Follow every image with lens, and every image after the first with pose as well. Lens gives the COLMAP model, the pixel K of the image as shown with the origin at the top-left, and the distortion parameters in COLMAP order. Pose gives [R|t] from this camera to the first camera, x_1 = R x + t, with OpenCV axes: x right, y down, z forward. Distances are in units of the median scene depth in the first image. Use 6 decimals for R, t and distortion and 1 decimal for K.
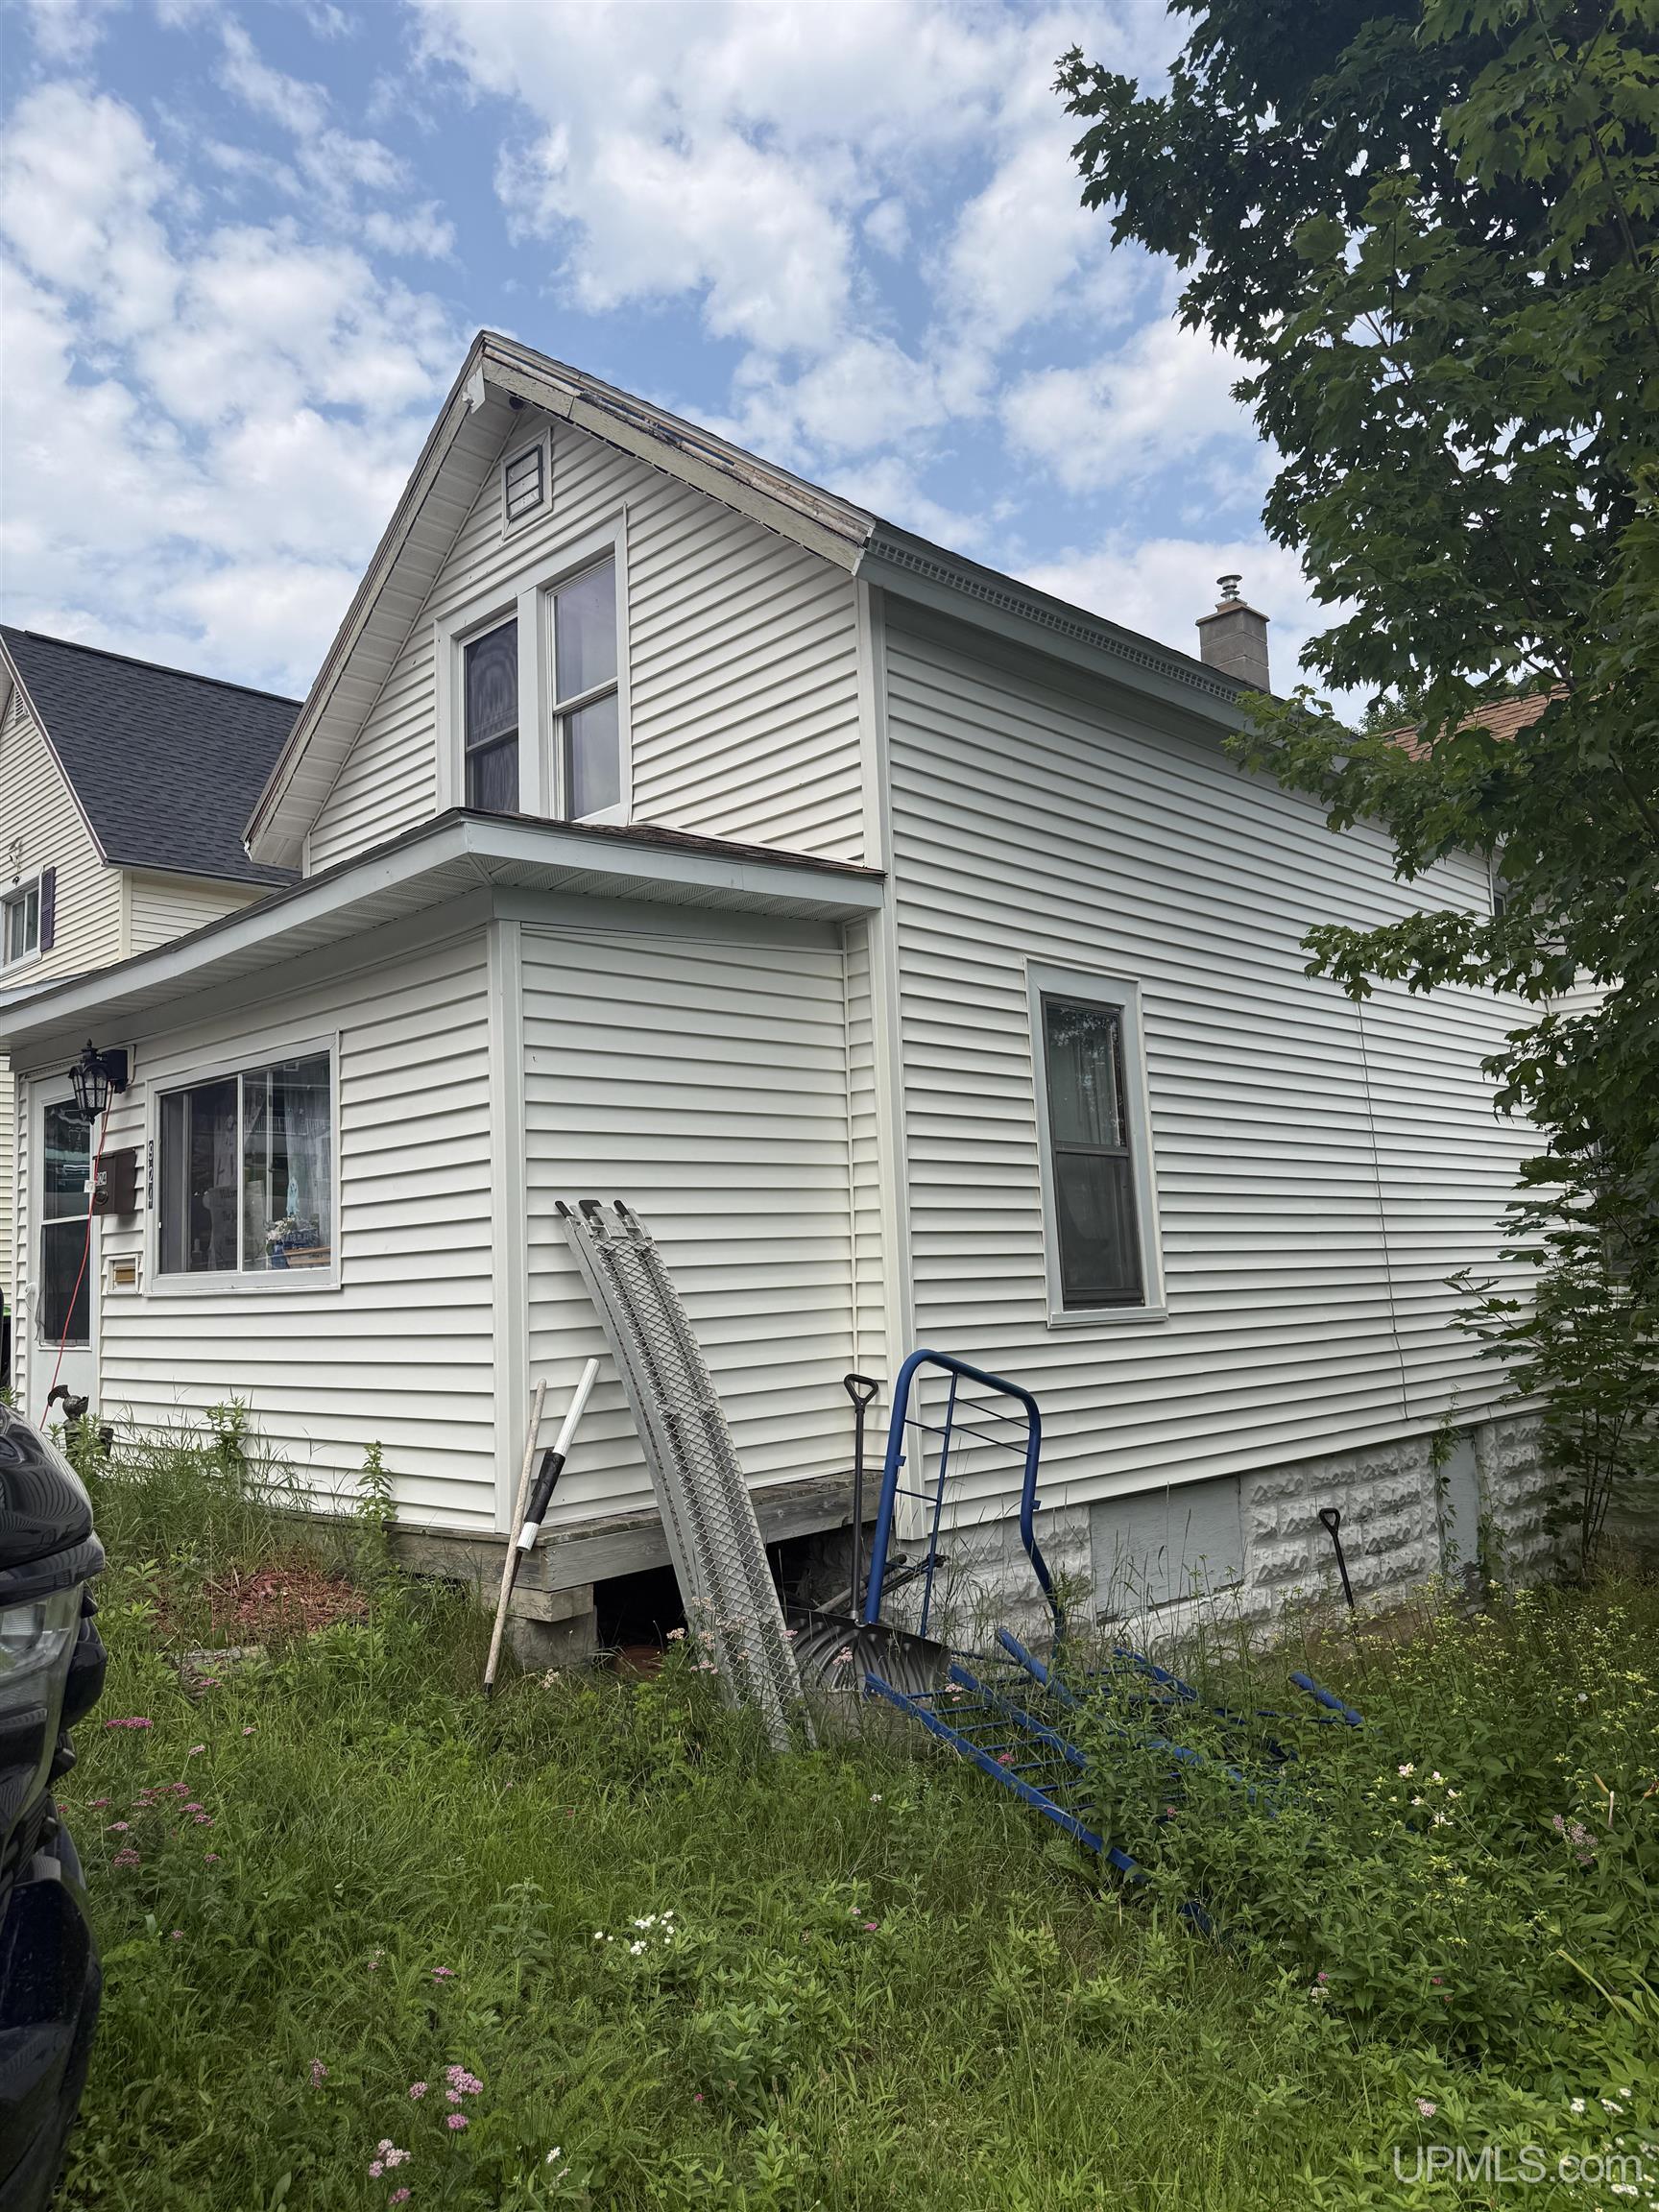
lens RADIAL K [[1544.5, 0, 829.5], [0, 1544.5, 1106.0], [0, 0, 1]] dist [0.007084, -0.096941]
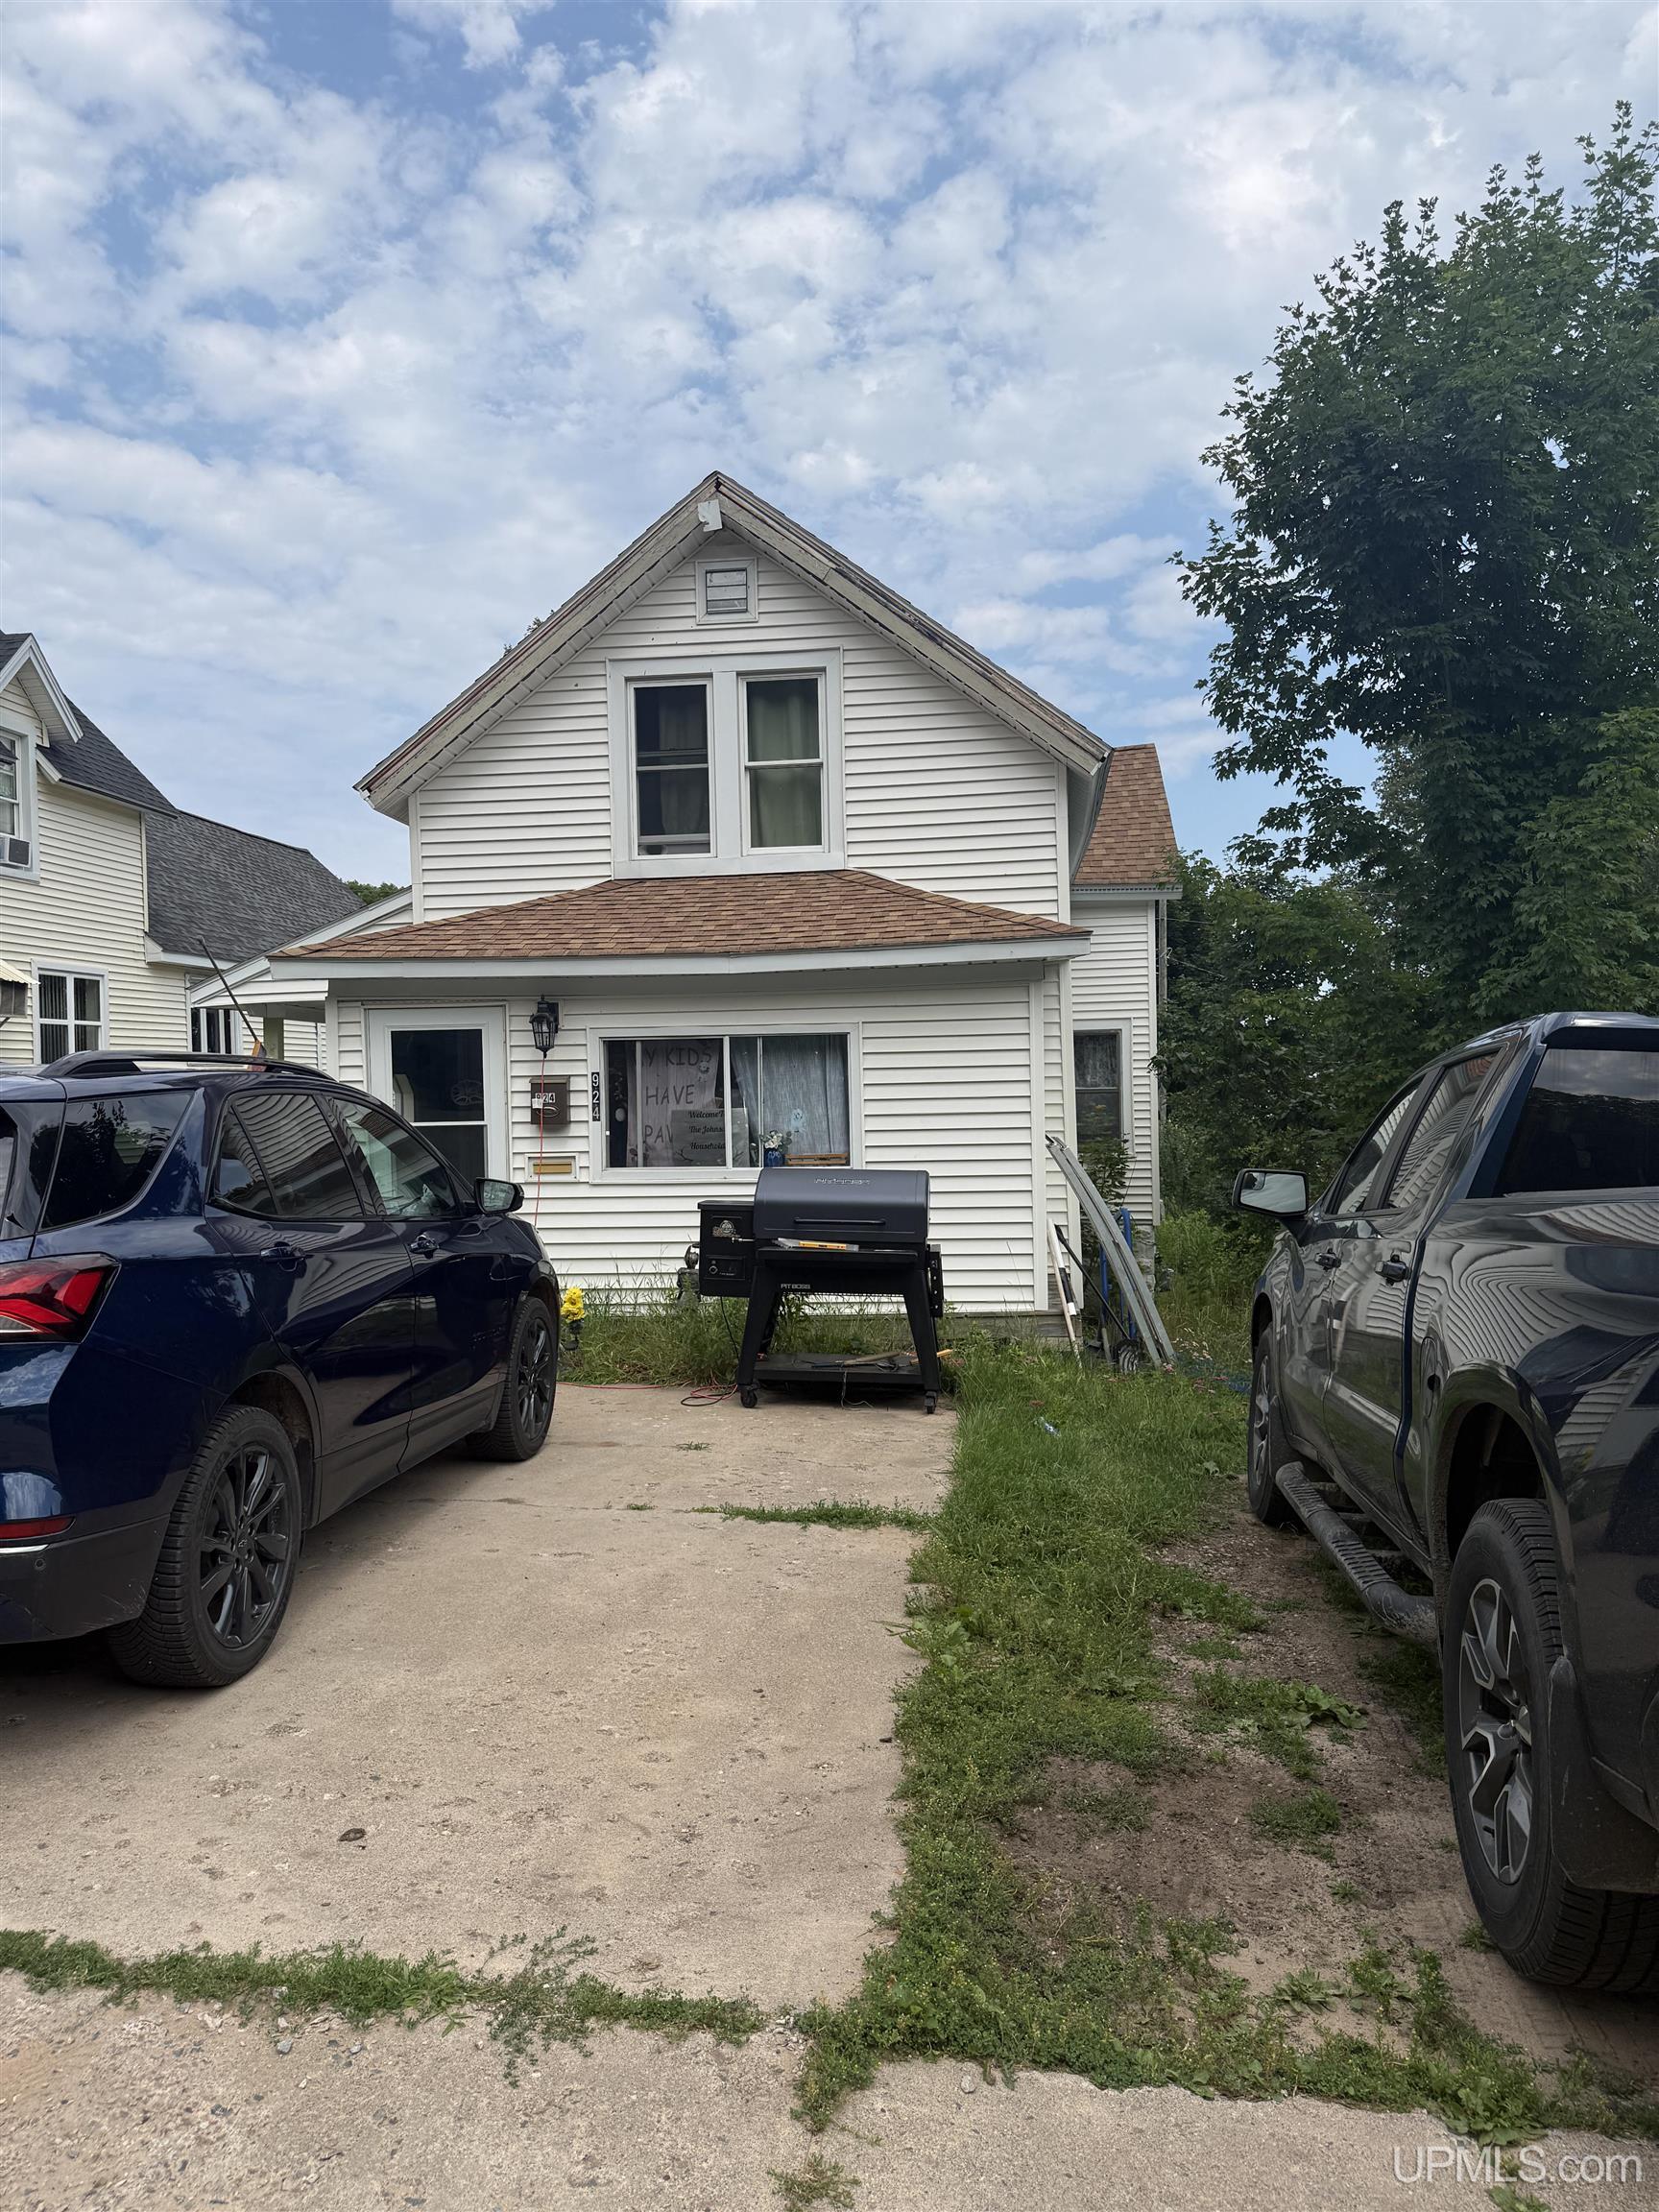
lens RADIAL K [[1544.5, 0, 829.5], [0, 1544.5, 1106.0], [0, 0, 1]] dist [0.007084, -0.096941]
pose [[0.794418, 0.008525, 0.607312, -1.079754], [-0.070230, 0.994484, 0.077908, -0.067761], [-0.603298, -0.104543, 0.790634, -0.216748]]
